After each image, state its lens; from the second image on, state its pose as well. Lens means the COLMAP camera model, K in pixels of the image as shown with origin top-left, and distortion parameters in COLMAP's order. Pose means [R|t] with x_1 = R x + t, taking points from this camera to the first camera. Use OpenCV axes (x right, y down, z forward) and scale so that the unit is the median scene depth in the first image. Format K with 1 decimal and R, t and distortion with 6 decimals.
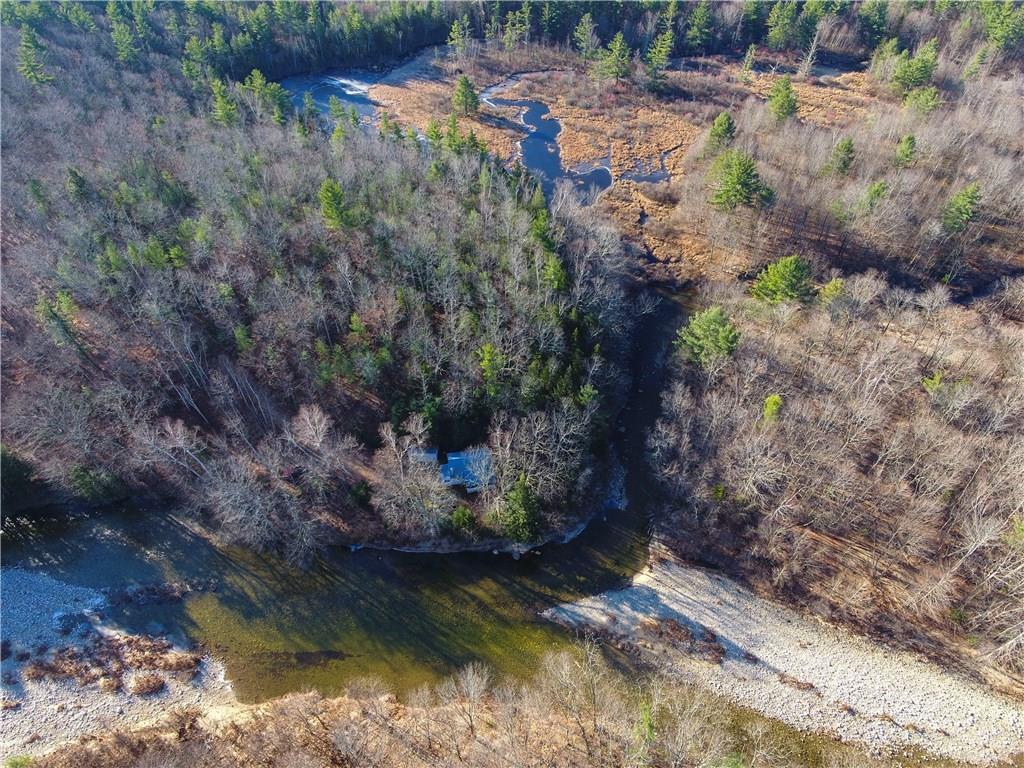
lens RADIAL K [[602.3, 0, 525.8], [0, 602.3, 394.2], [0, 0, 1]] dist [0.000580, 0.000783]
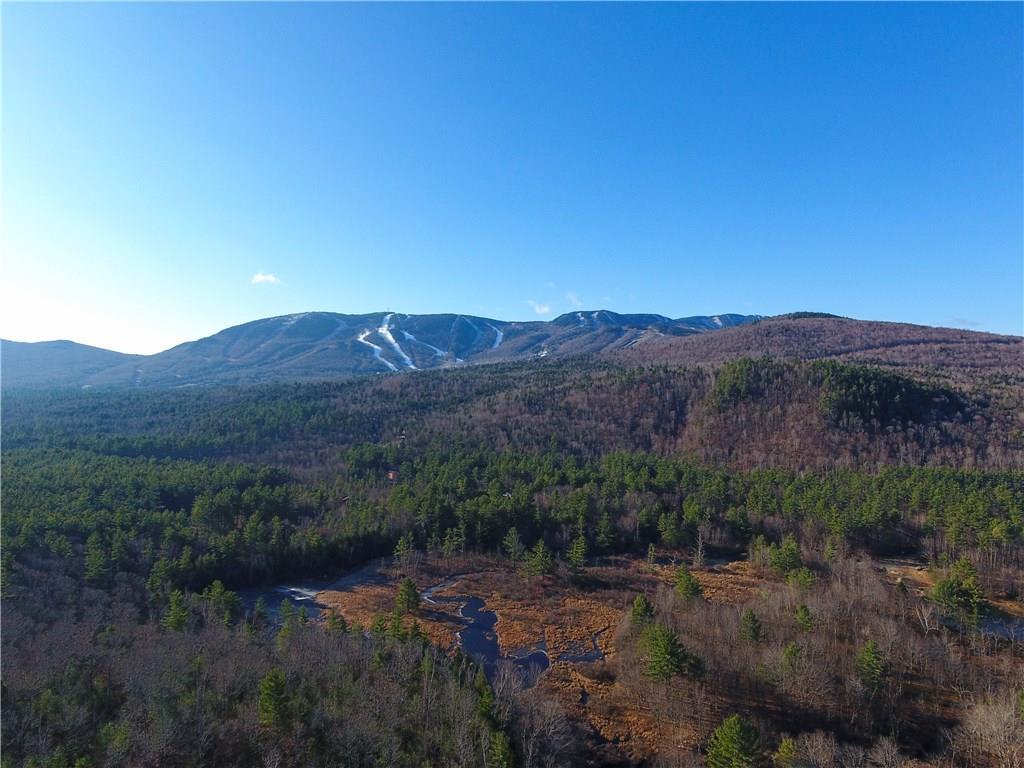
lens RADIAL K [[602.3, 0, 526.1], [0, 602.3, 386.6], [0, 0, 1]] dist [0.000580, 0.000783]
pose [[0.993075, -0.010883, 0.116976, -0.016581], [0.091817, 0.693061, -0.715008, 0.067217], [-0.073290, 0.720797, 0.689261, -0.065768]]
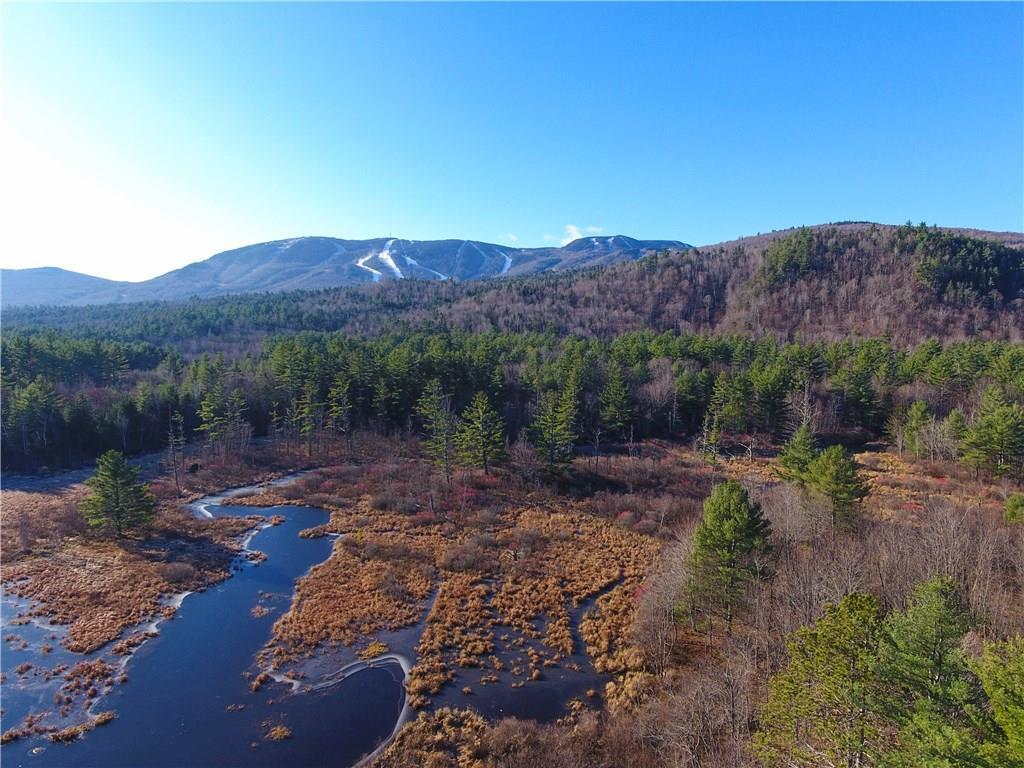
lens RADIAL K [[602.3, 0, 525.2], [0, 602.3, 391.0], [0, 0, 1]] dist [0.000580, 0.000783]
pose [[0.995680, -0.021390, 0.090357, 0.229253], [0.074561, 0.764151, -0.640713, -0.366370], [-0.055342, 0.644682, 0.762445, 0.880465]]
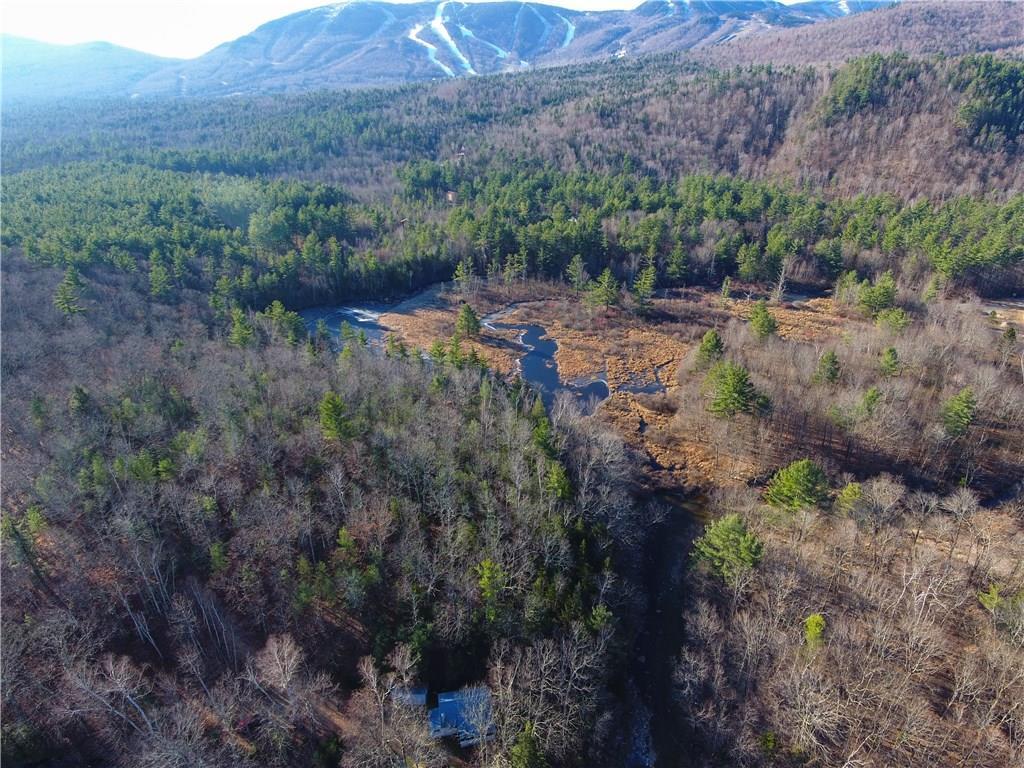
lens RADIAL K [[602.3, 0, 525.7], [0, 602.3, 393.6], [0, 0, 1]] dist [0.000580, 0.000783]
pose [[0.999910, -0.012960, 0.003492, -0.003791], [0.013373, 0.939793, -0.341483, -0.005057], [0.001144, 0.341499, 0.939881, 0.046322]]
